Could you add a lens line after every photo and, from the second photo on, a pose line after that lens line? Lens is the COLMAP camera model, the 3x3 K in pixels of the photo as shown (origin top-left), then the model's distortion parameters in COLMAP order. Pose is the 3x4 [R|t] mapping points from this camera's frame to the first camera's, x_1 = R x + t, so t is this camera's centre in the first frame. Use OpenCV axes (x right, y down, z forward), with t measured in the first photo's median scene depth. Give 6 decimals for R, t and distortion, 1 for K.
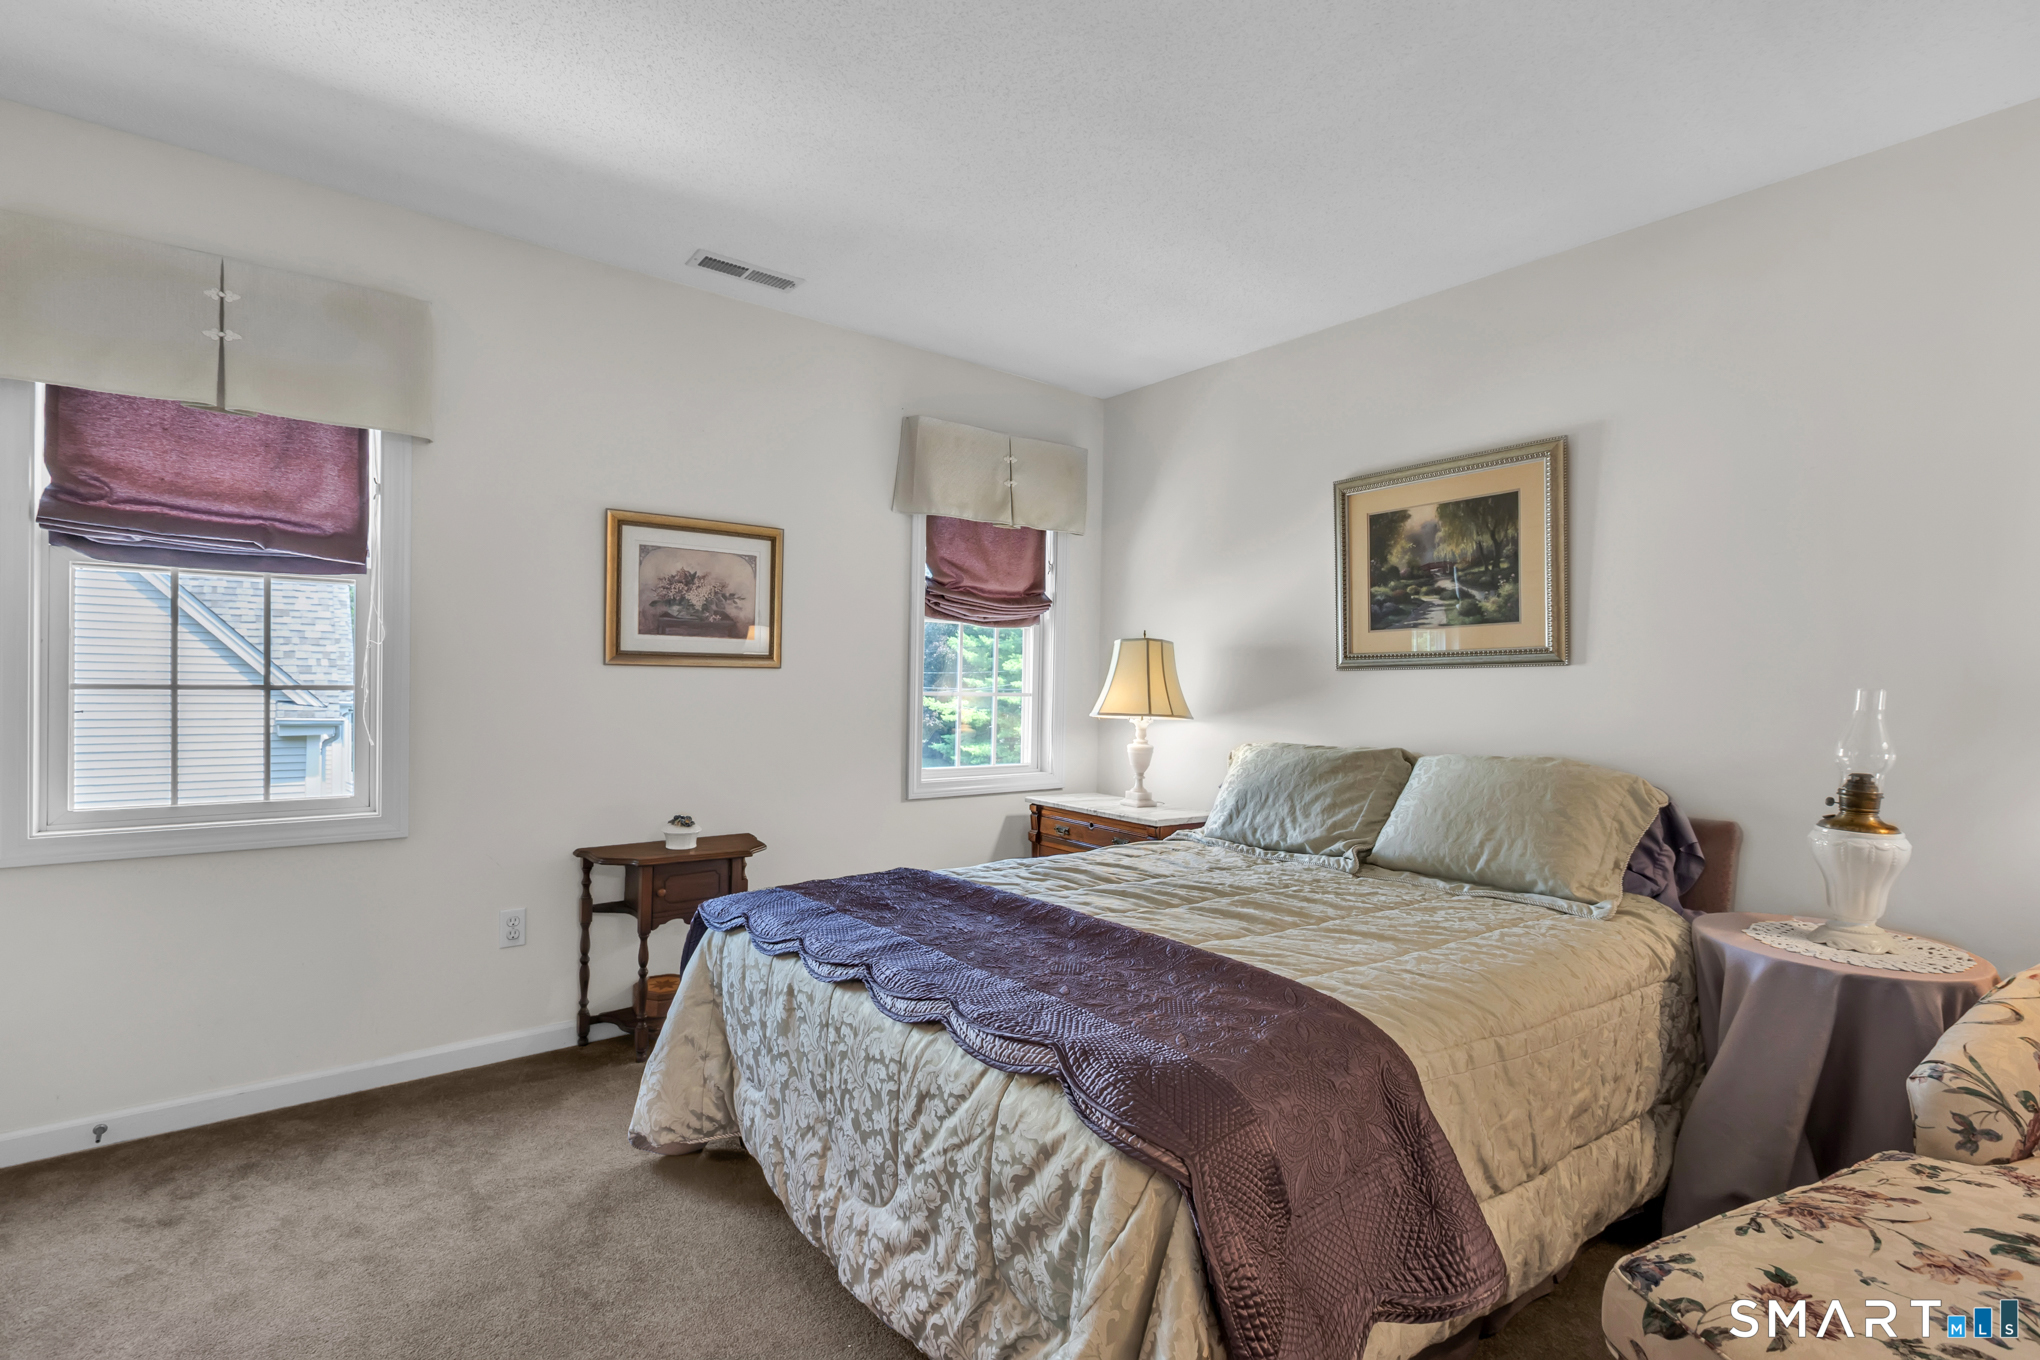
lens RADIAL K [[937.3, 0, 1003.4], [0, 937.3, 670.3], [0, 0, 1]] dist [-0.001593, -0.000157]
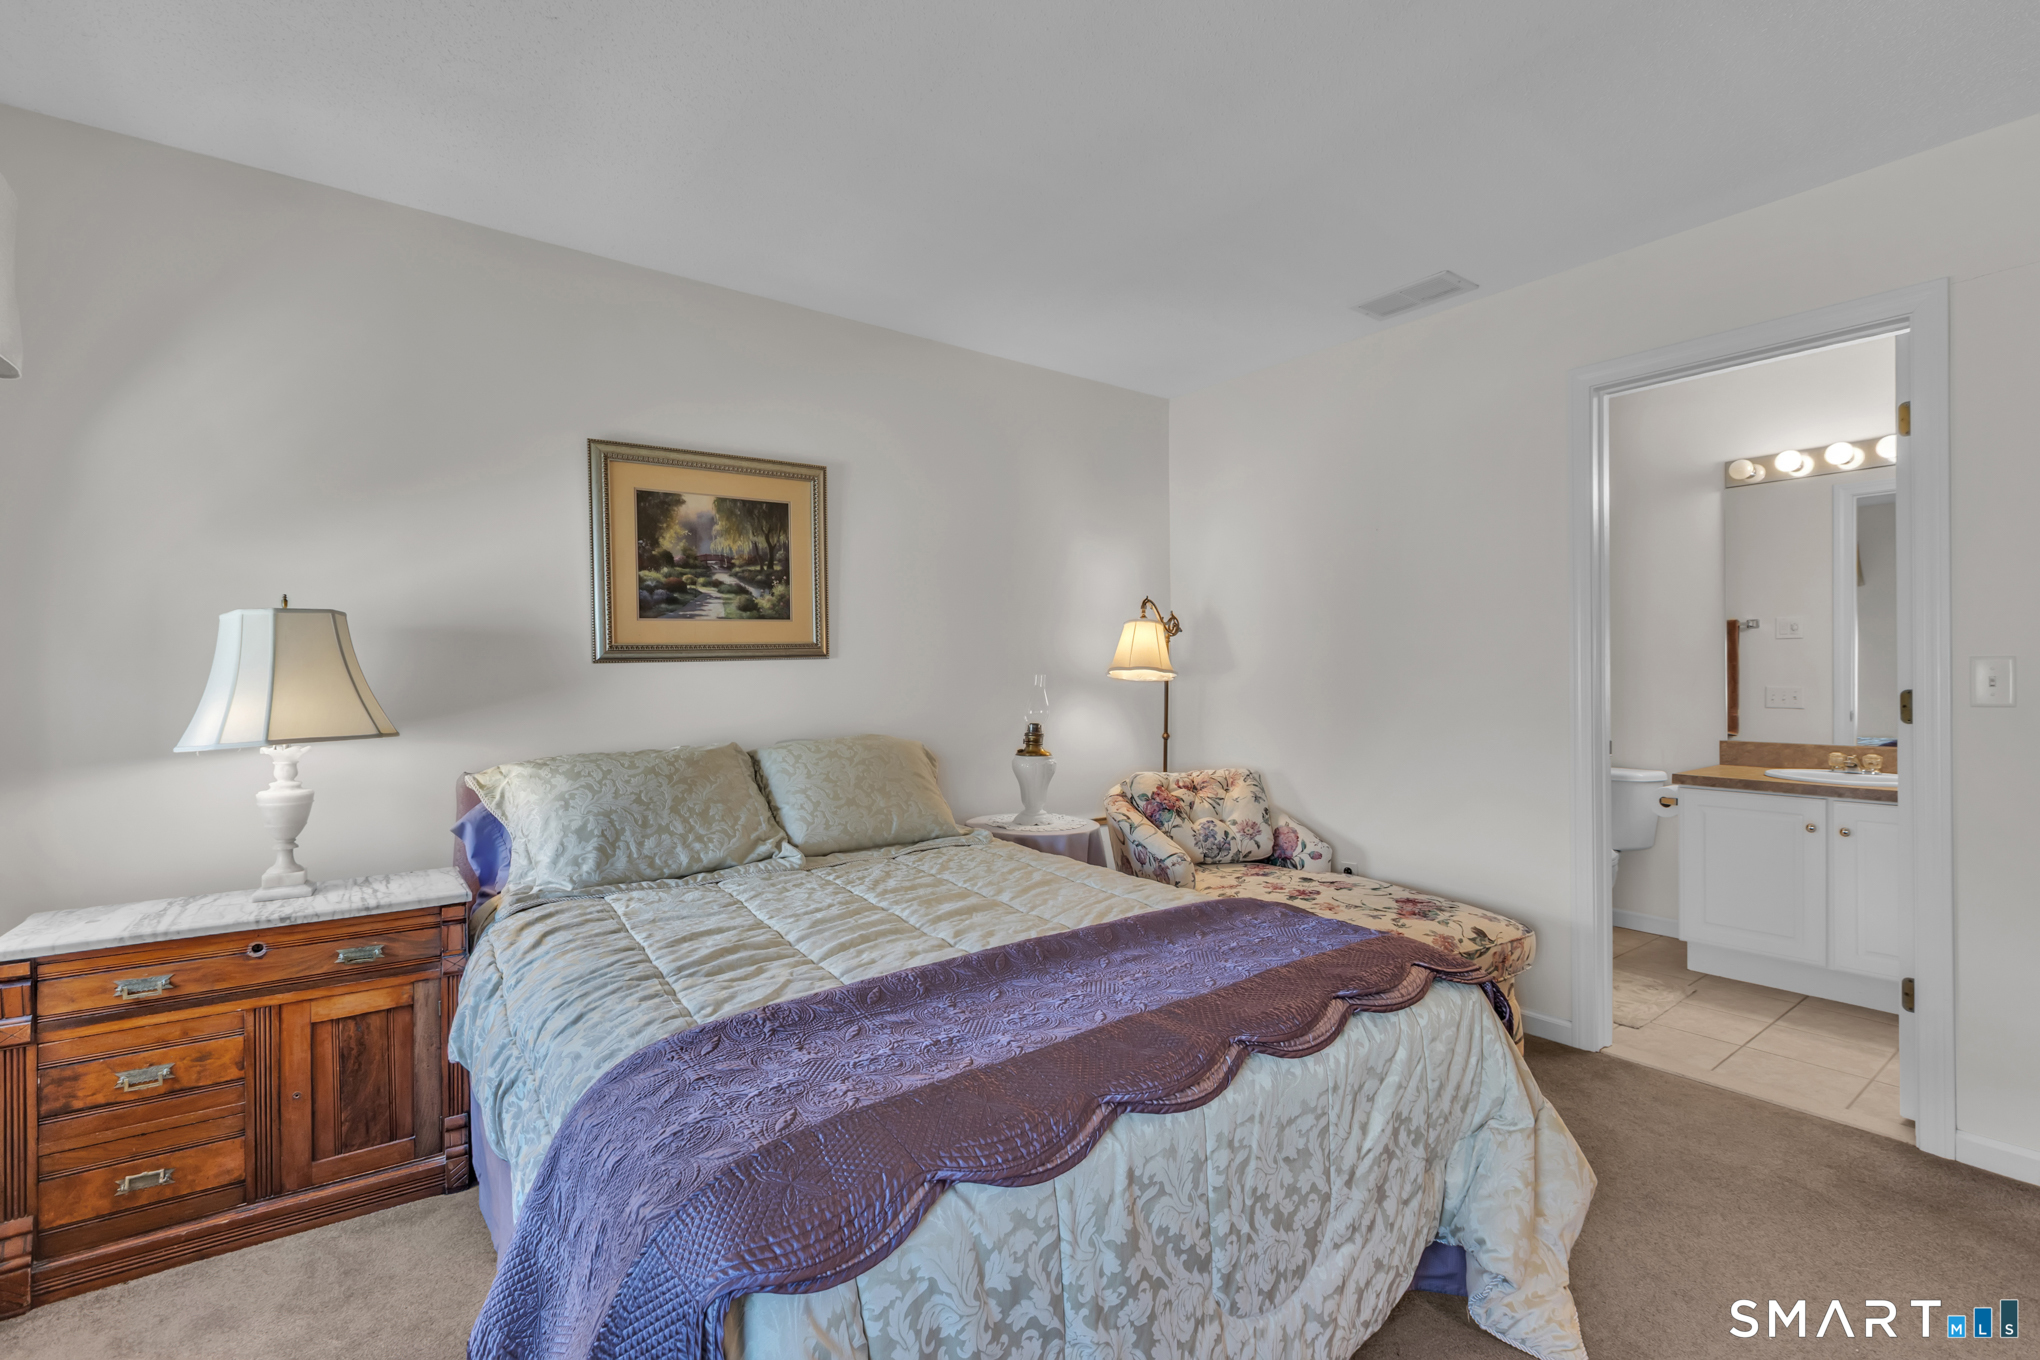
lens RADIAL K [[937.3, 0, 1003.4], [0, 937.3, 670.3], [0, 0, 1]] dist [-0.001593, -0.000157]
pose [[0.005548, -0.006306, 0.999965, -0.540321], [0.001819, 0.999979, 0.006296, 0.002241], [-0.999983, 0.001784, 0.005559, 0.690734]]
